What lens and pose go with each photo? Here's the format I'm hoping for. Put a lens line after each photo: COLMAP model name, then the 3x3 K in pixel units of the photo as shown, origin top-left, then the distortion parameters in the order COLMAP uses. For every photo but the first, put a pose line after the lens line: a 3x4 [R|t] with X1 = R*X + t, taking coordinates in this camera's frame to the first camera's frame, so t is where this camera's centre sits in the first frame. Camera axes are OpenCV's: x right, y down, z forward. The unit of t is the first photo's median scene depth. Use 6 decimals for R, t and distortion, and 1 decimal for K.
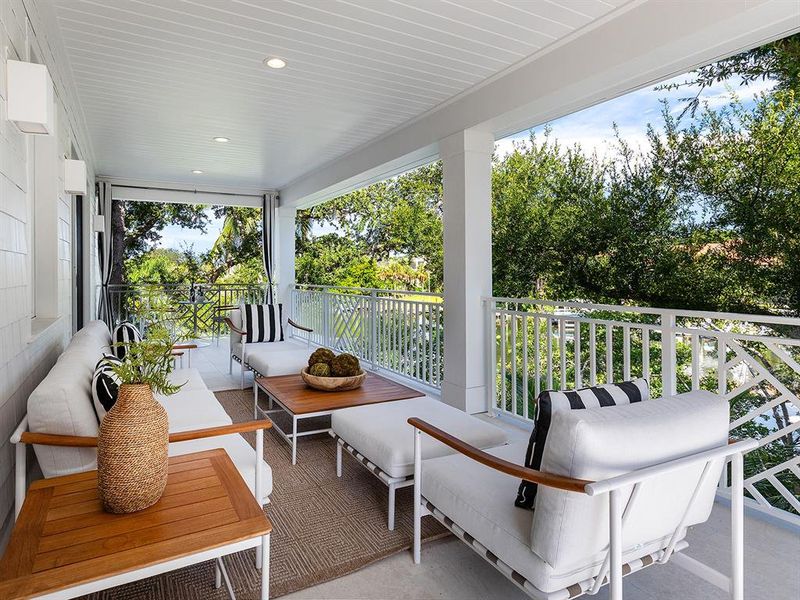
lens RADIAL K [[433.1, 0, 380.9], [0, 433.1, 269.3], [0, 0, 1]] dist [0.003649, 0.000978]
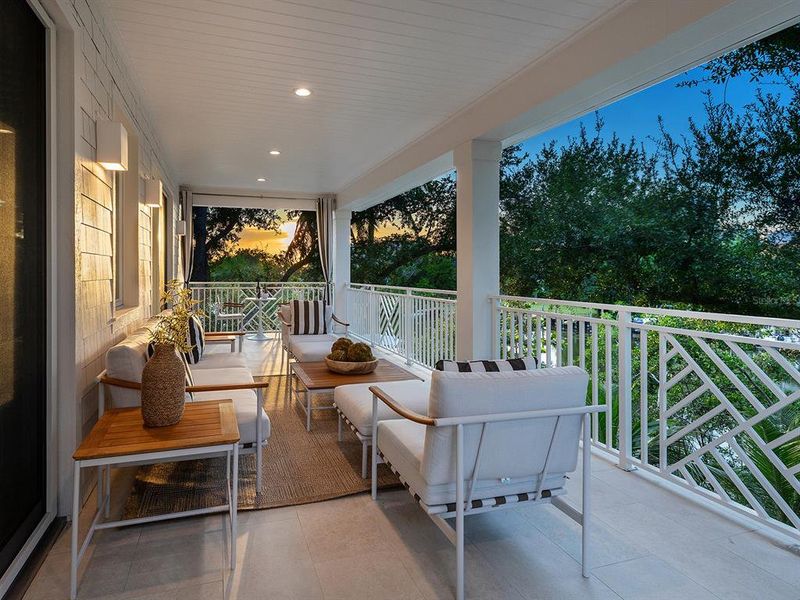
lens RADIAL K [[488.0, 0, 399.7], [0, 488.0, 270.5], [0, 0, 1]] dist [0.004697, -0.000526]
pose [[0.980743, 0.004544, -0.195251, 0.164867], [-0.004581, 0.999989, 0.000263, 0.003162], [0.195250, 0.000636, 0.980753, -0.145037]]
